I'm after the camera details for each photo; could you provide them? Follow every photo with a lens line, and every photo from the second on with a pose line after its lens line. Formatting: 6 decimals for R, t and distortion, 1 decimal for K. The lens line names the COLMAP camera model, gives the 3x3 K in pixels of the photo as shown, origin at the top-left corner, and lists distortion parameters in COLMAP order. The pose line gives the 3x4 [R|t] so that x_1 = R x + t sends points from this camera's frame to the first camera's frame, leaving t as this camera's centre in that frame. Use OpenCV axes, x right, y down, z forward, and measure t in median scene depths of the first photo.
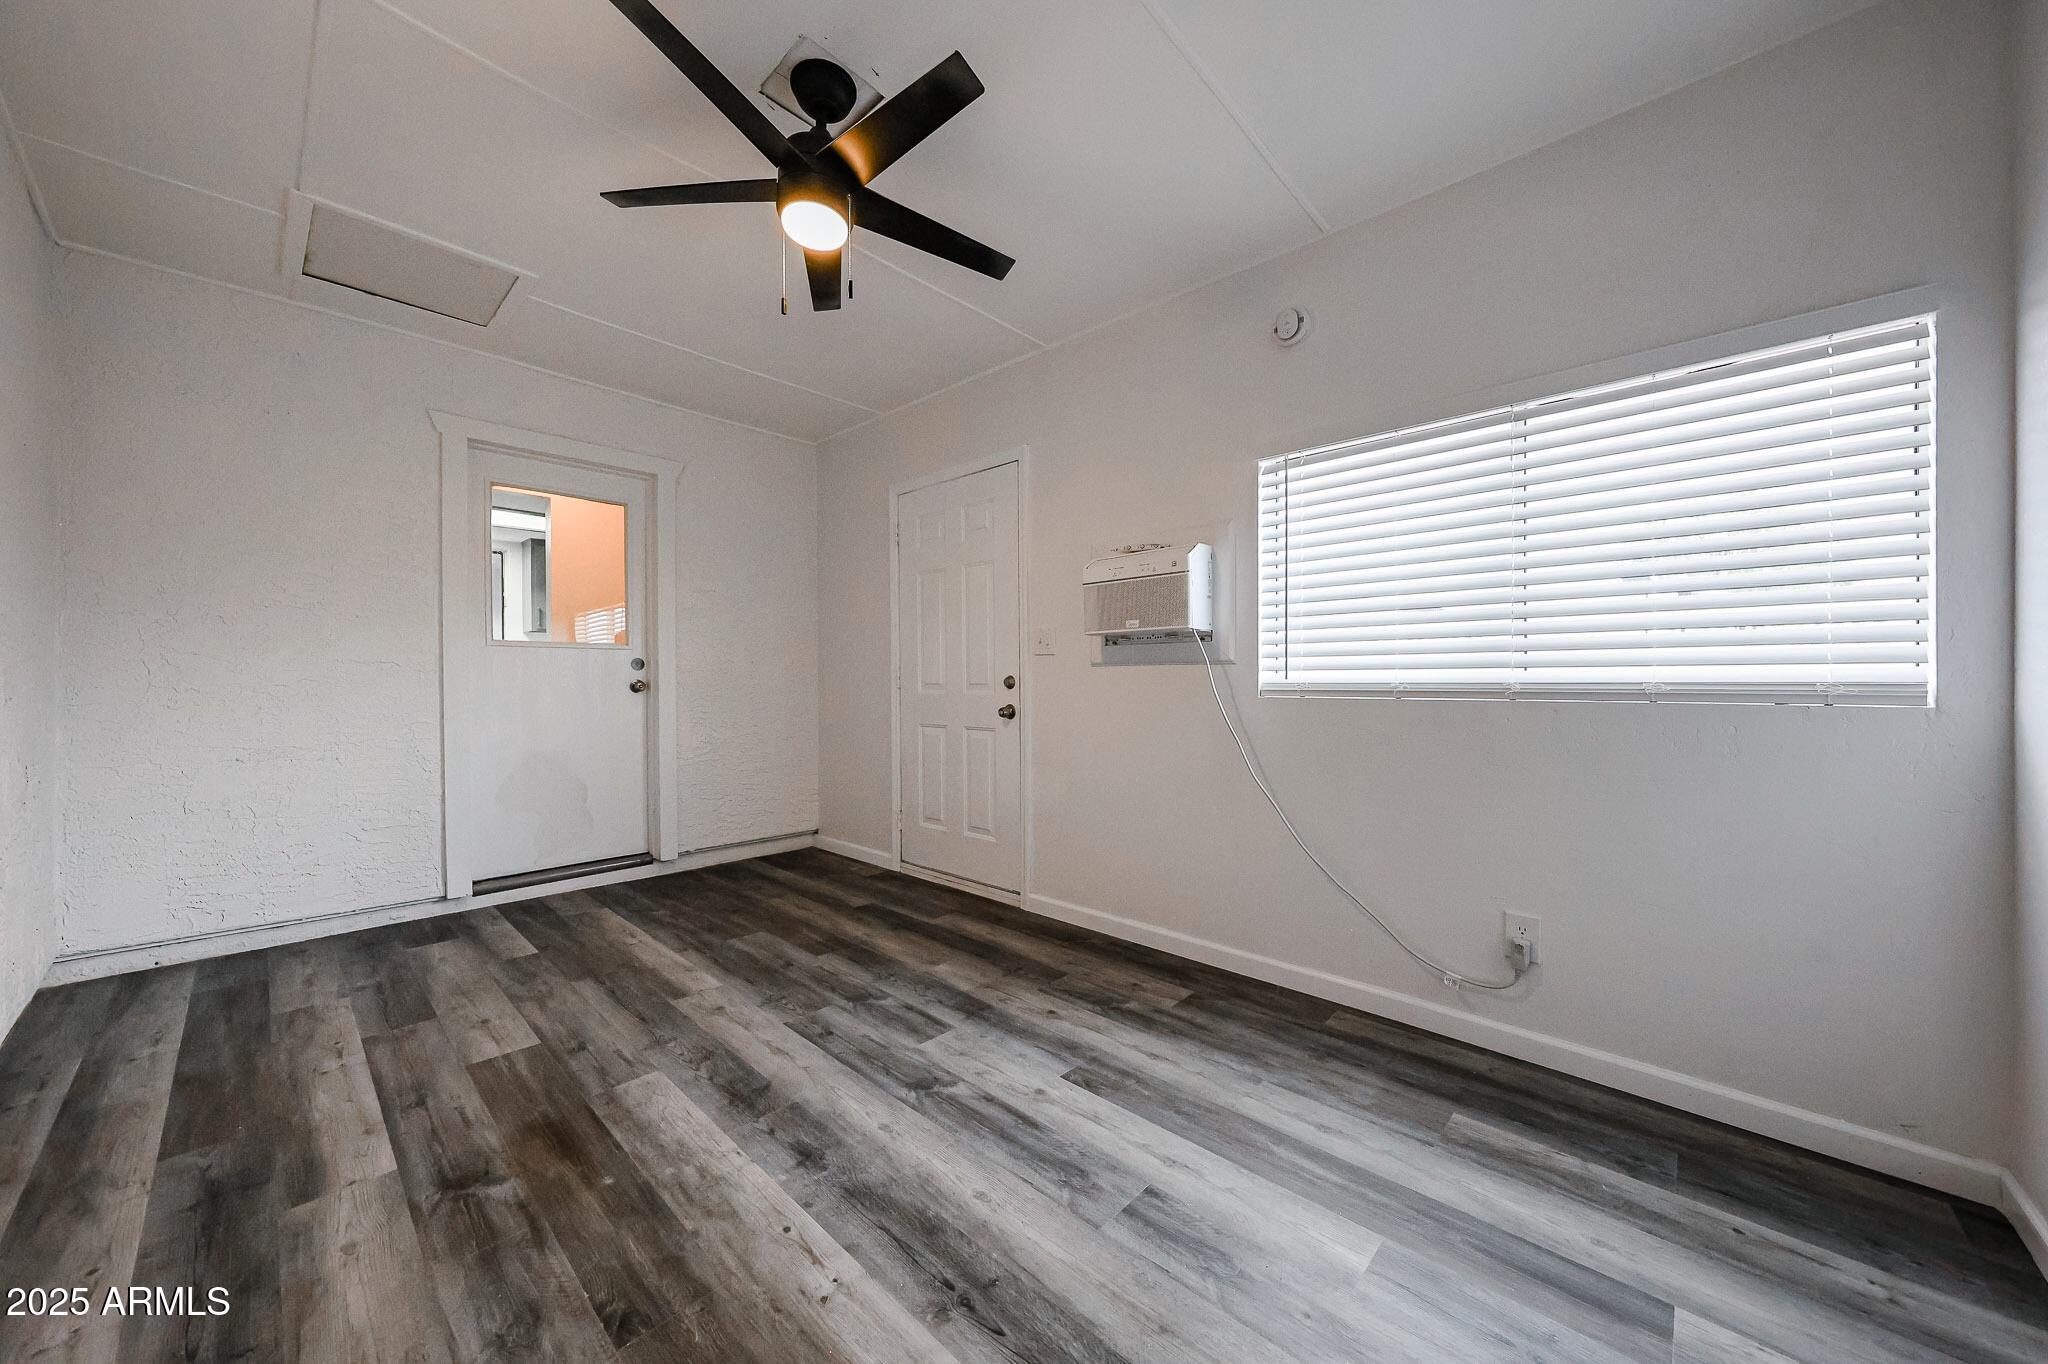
lens RADIAL K [[720.3, 0, 1012.0], [0, 720.3, 680.0], [0, 0, 1]] dist [-0.001150, 0.000229]
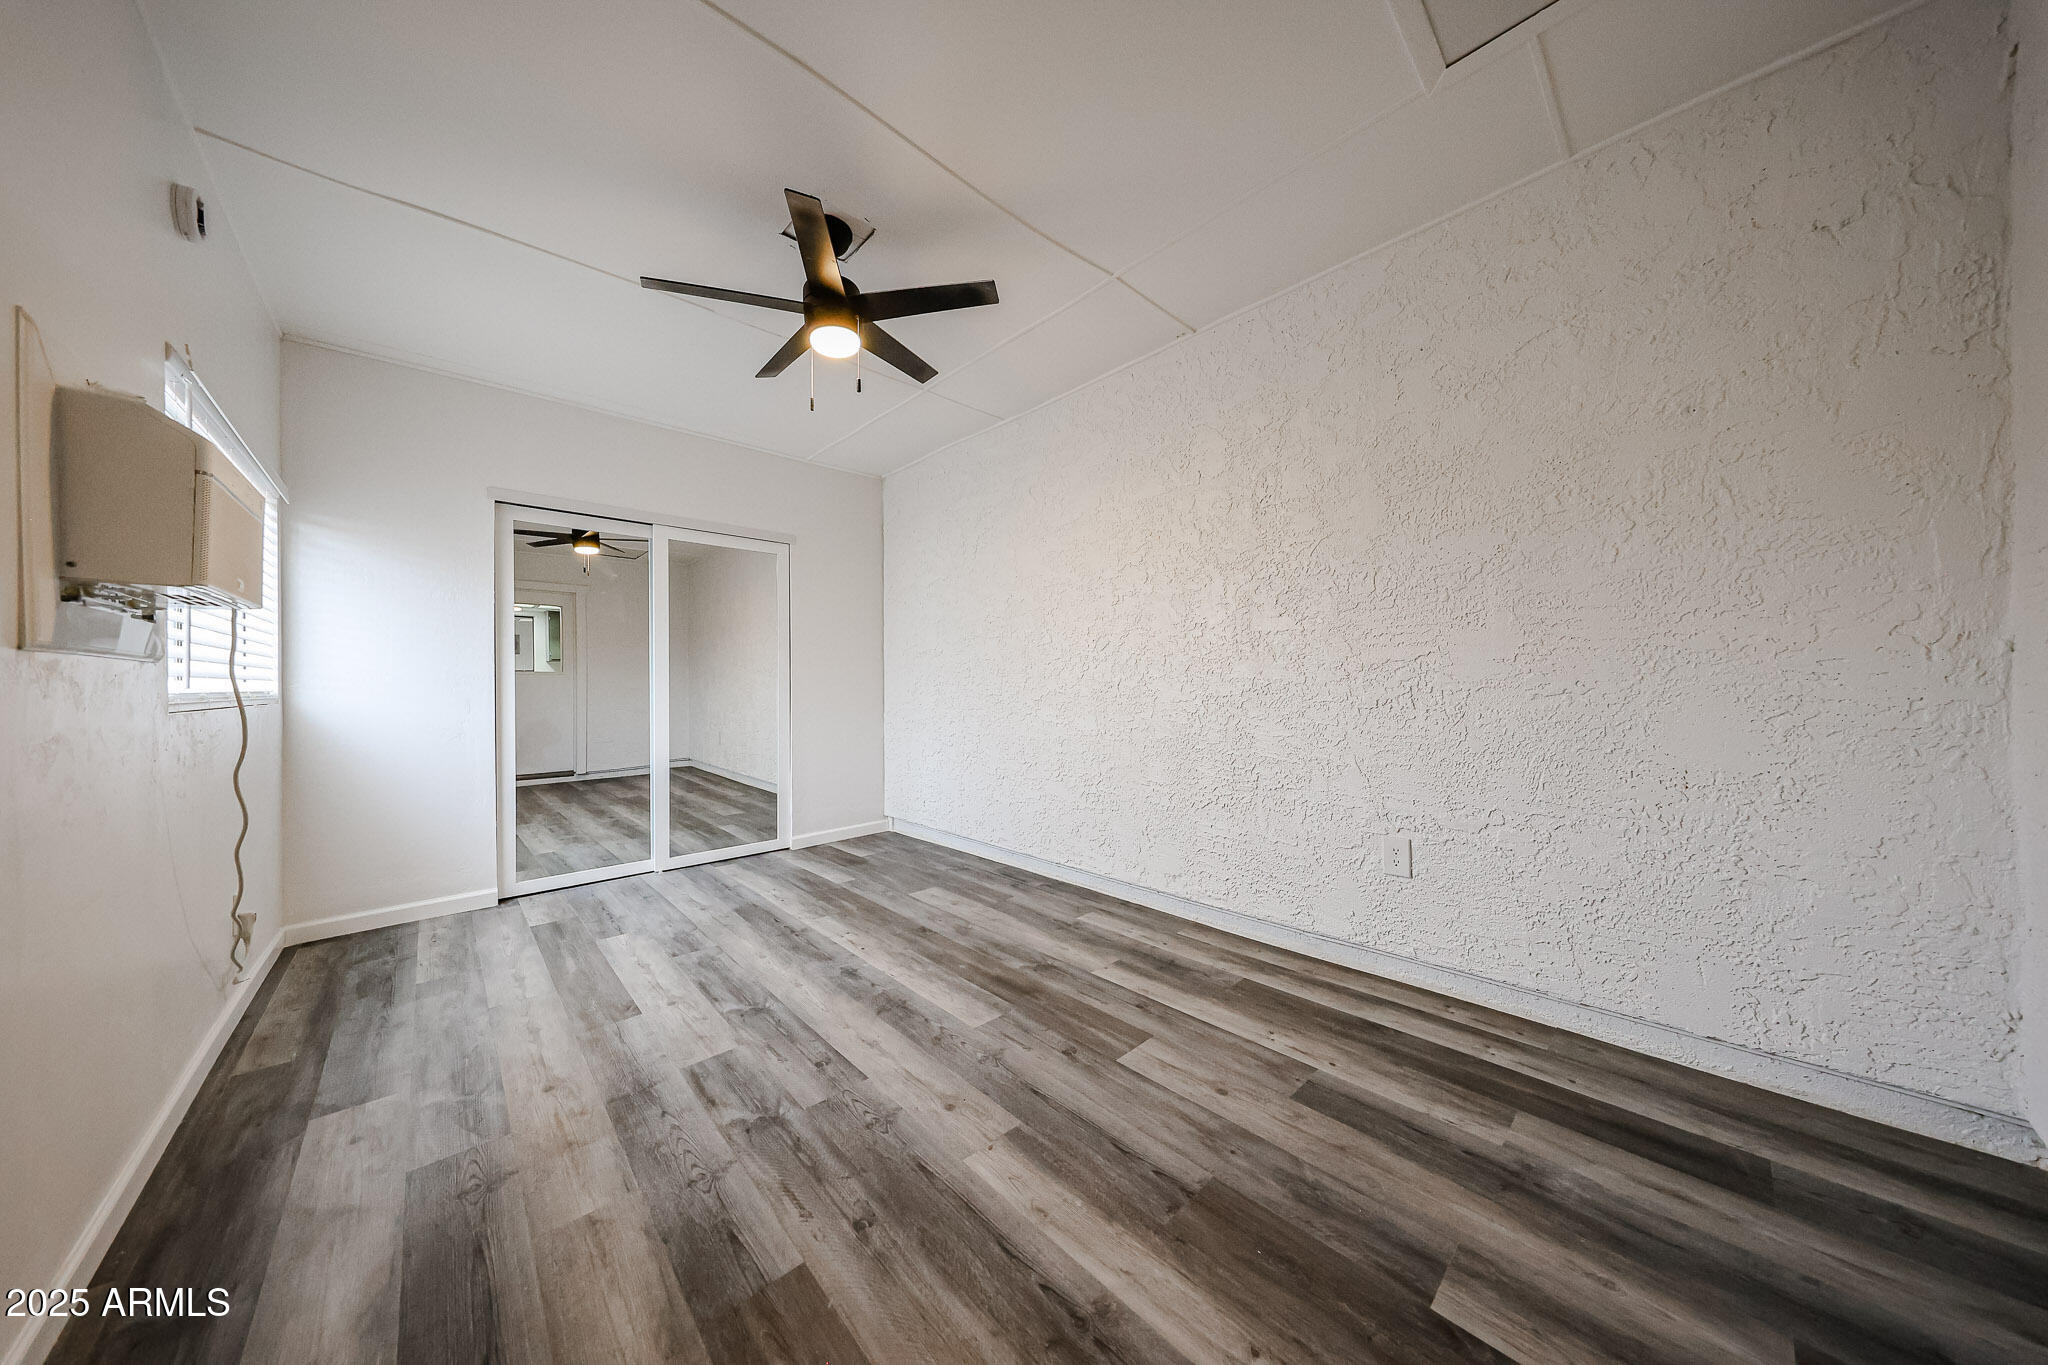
lens RADIAL K [[635.7, 0, 1027.1], [0, 635.7, 686.9], [0, 0, 1]] dist [-0.002654, 0.000024]
pose [[-0.998863, 0.009070, 0.046810, -0.586364], [0.009231, 0.999952, 0.003211, 0.001696], [-0.046779, 0.003639, -0.998899, 1.872336]]
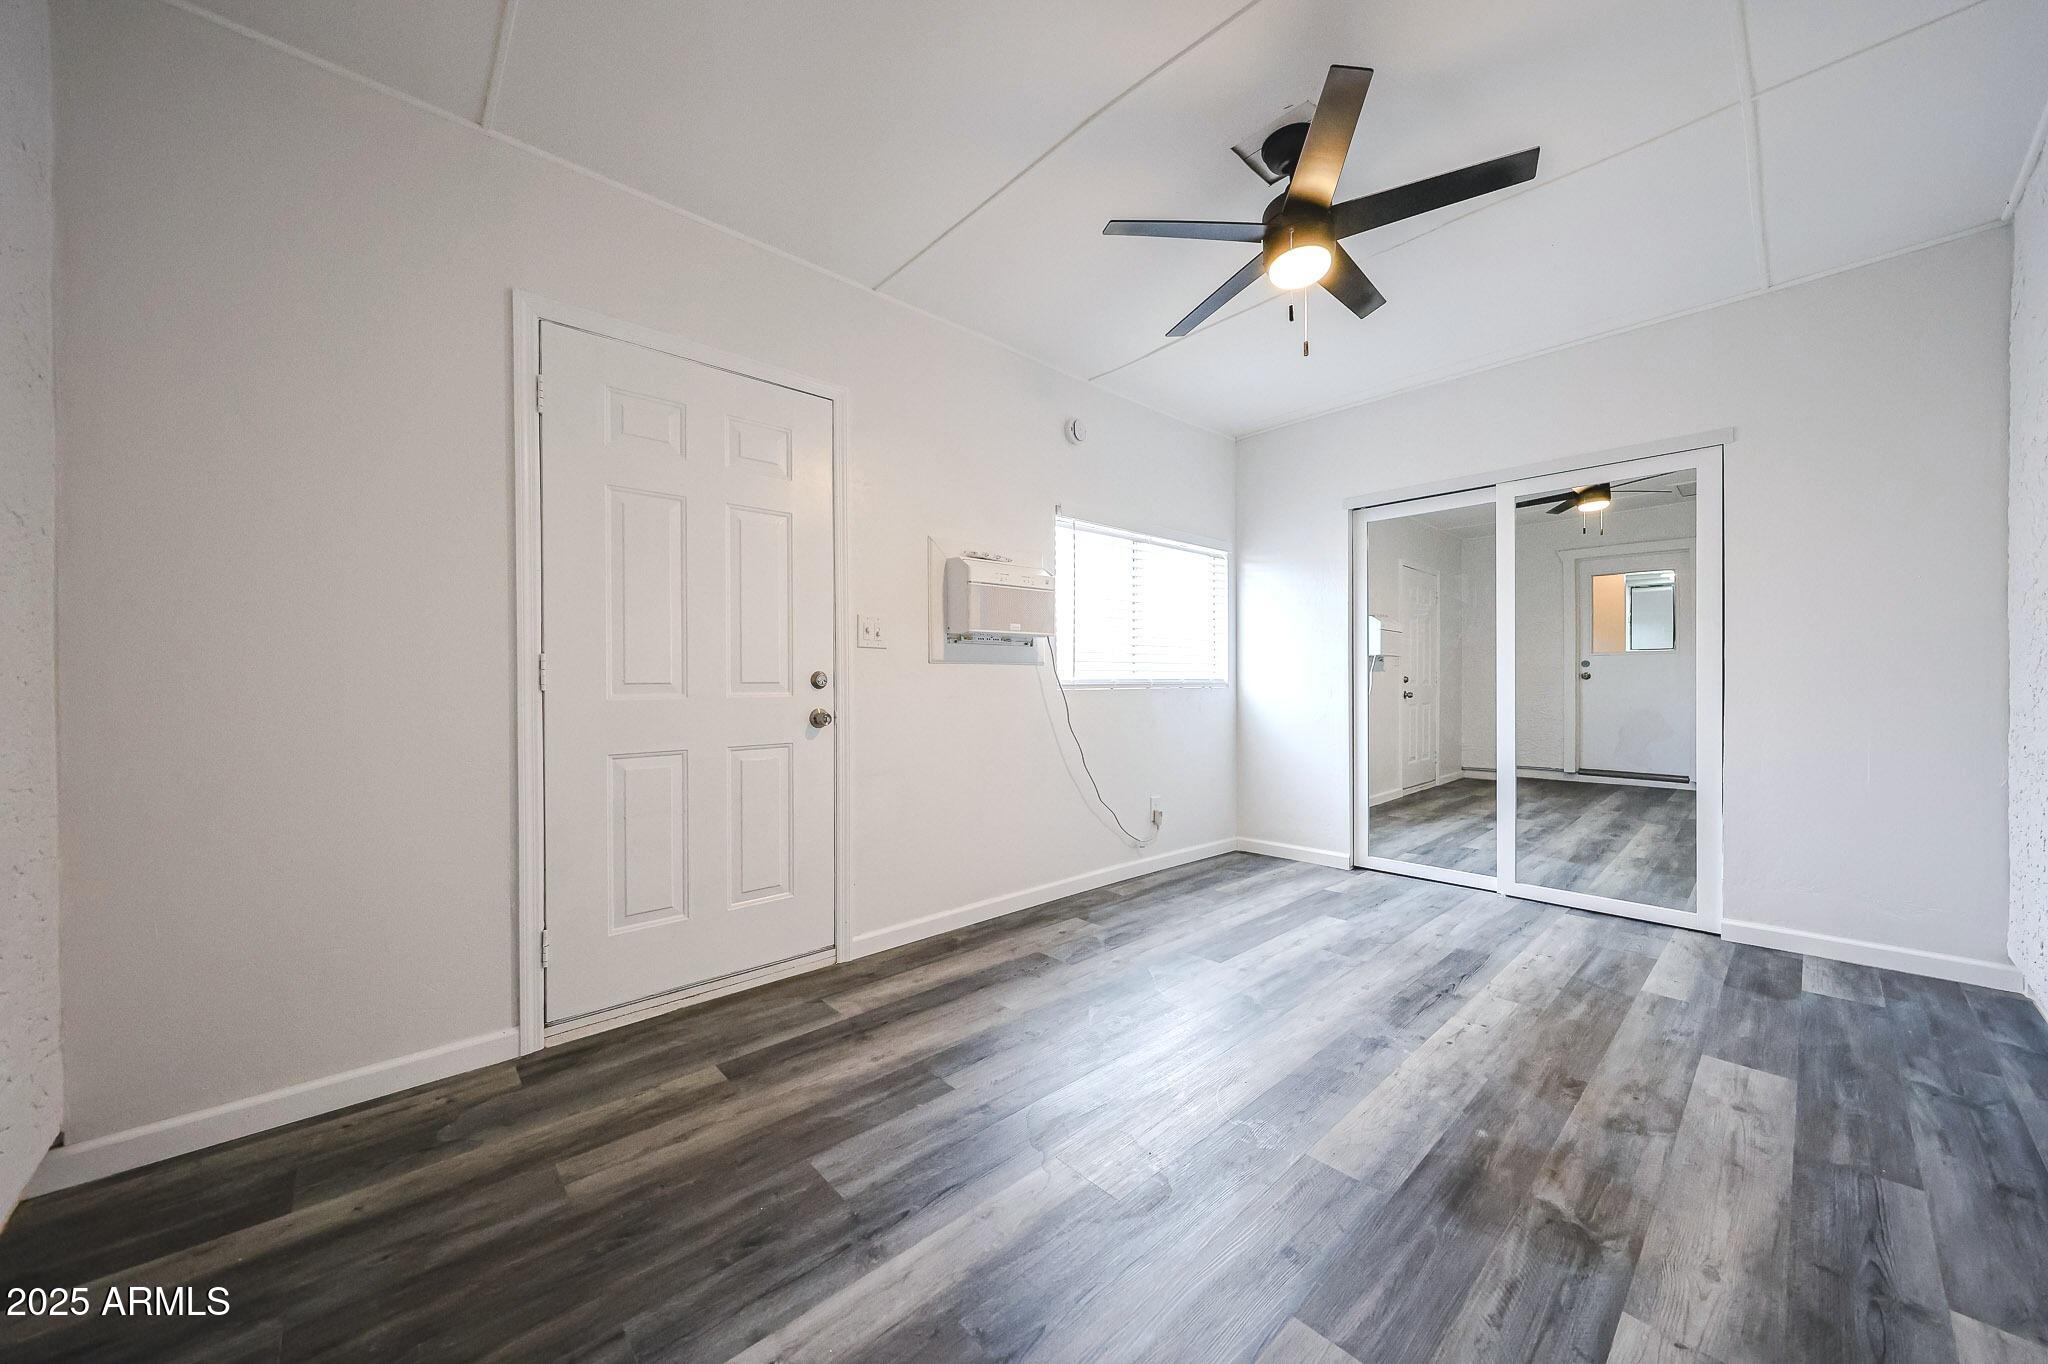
lens RADIAL K [[734.2, 0, 1017.3], [0, 734.2, 682.4], [0, 0, 1]] dist [0.001349, -0.000143]
pose [[0.066733, -0.001323, 0.997770, -1.252582], [0.004377, 0.999990, 0.001033, 0.008963], [-0.997761, 0.004299, 0.066738, 1.187007]]
